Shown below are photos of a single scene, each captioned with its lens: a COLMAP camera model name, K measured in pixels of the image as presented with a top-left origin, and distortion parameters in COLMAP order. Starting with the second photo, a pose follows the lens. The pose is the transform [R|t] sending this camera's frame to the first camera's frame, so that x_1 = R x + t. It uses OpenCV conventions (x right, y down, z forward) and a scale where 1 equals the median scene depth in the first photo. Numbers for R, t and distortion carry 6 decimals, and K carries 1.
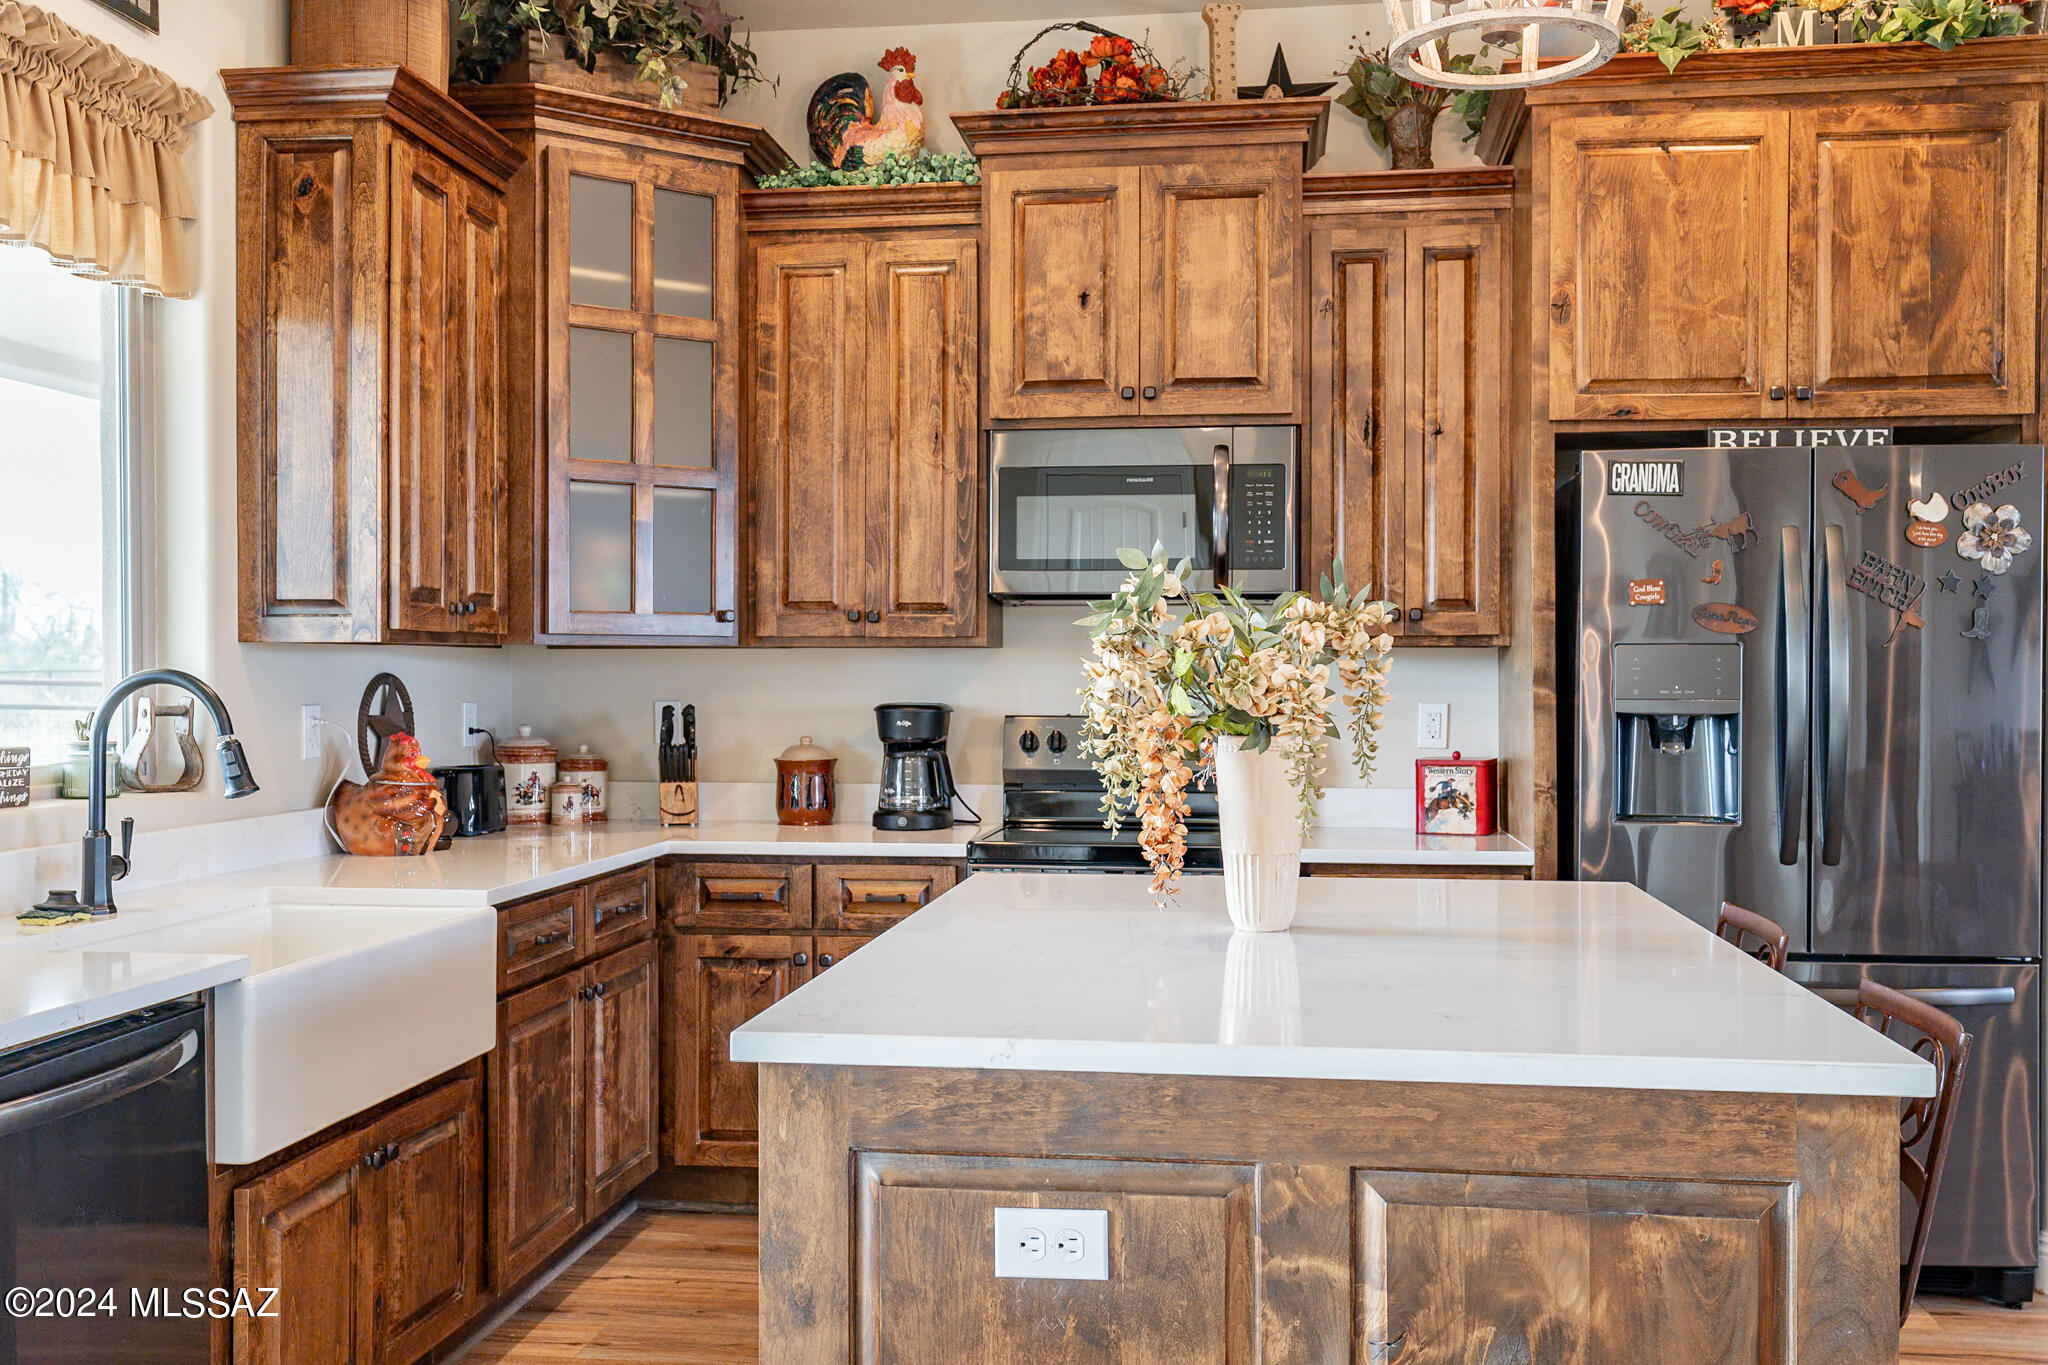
lens RADIAL K [[1889.6, 0, 1024.0], [0, 1889.6, 682.5], [0, 0, 1]] dist [0.005554, 0.007314]
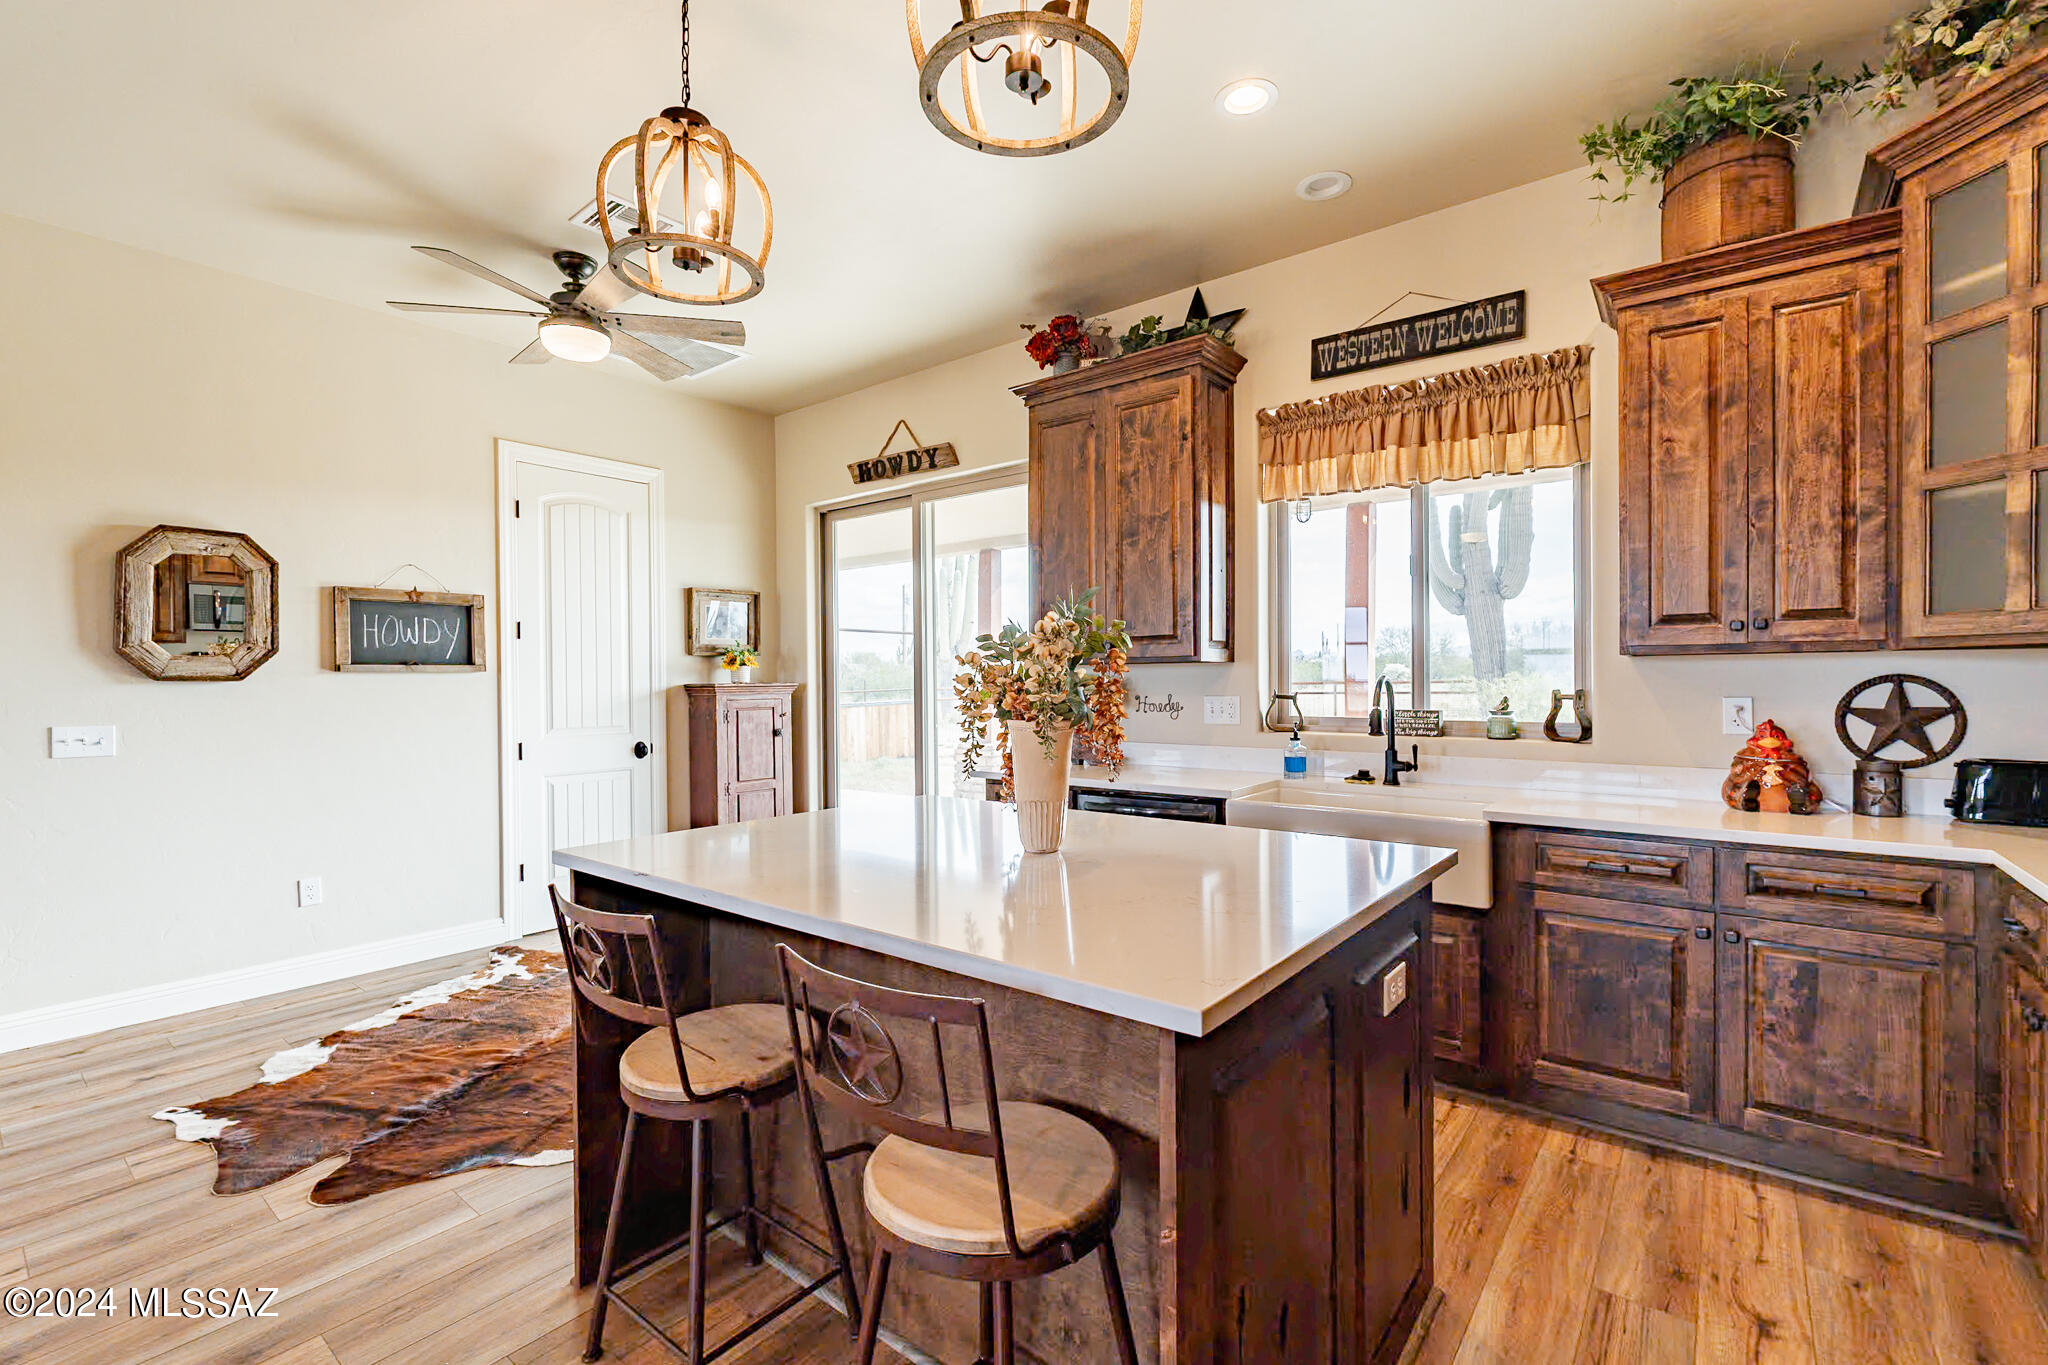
lens RADIAL K [[895.2, 0, 1017.4], [0, 895.2, 684.3], [0, 0, 1]] dist [-0.003590, -0.000234]
pose [[-0.519366, 0.006953, -0.854524, 0.539511], [0.001239, 0.999972, 0.007384, -0.003856], [0.854551, 0.002776, -0.519360, 0.985495]]
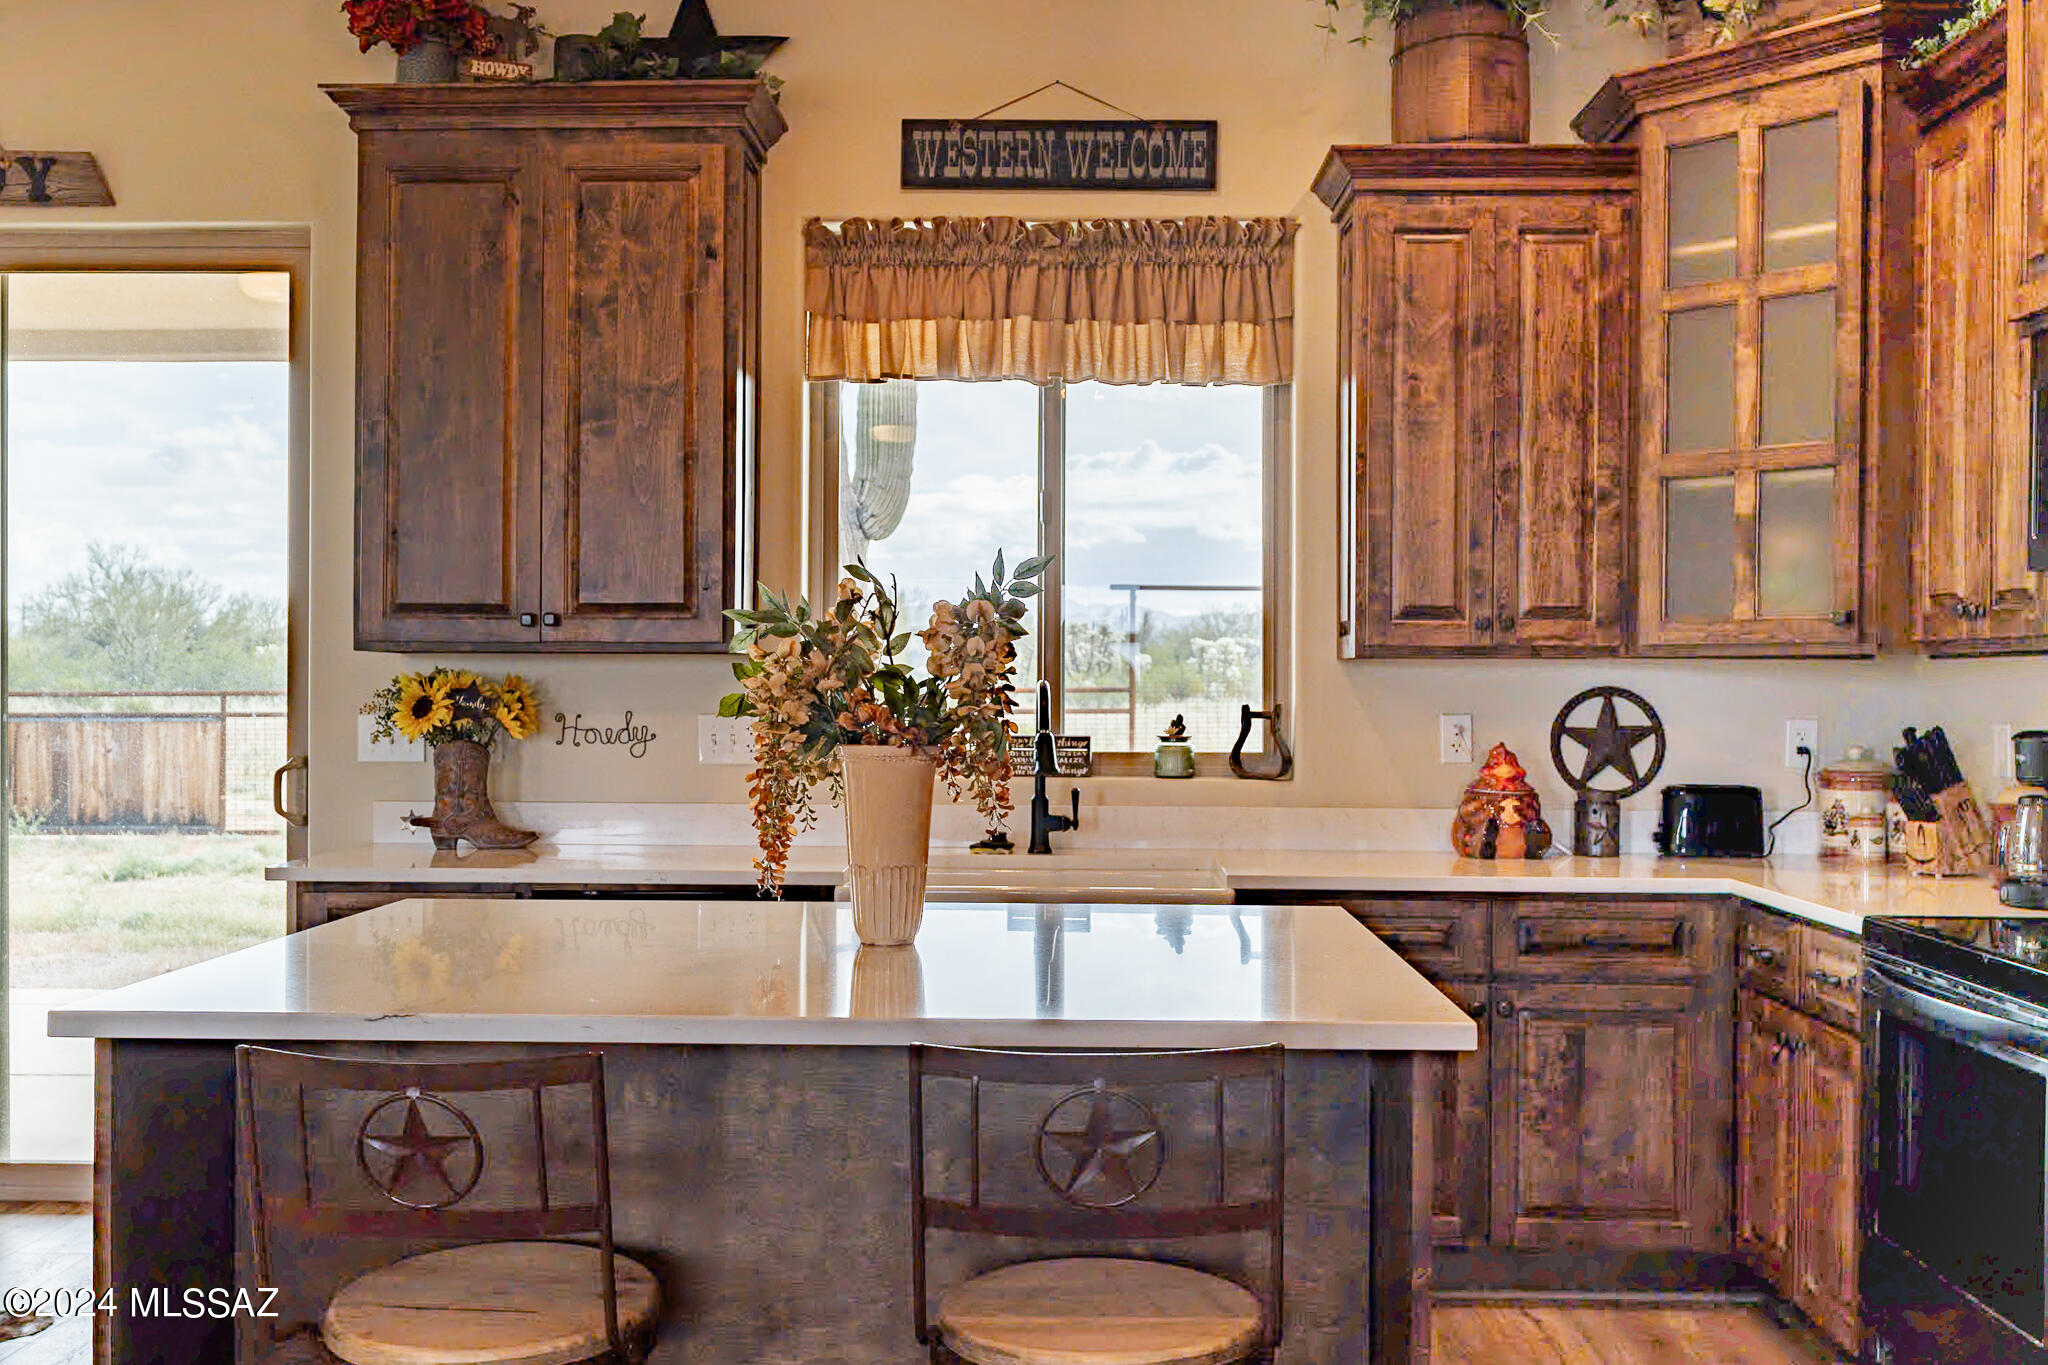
lens RADIAL K [[2020.0, 0, 1024.0], [0, 2020.0, 682.5], [0, 0, 1]] dist [-0.000550, 0.007748]
pose [[0.099171, -0.000173, -0.995070, 0.857877], [-0.009683, 0.999952, -0.001139, -0.003374], [0.995023, 0.009748, 0.099164, 0.703698]]
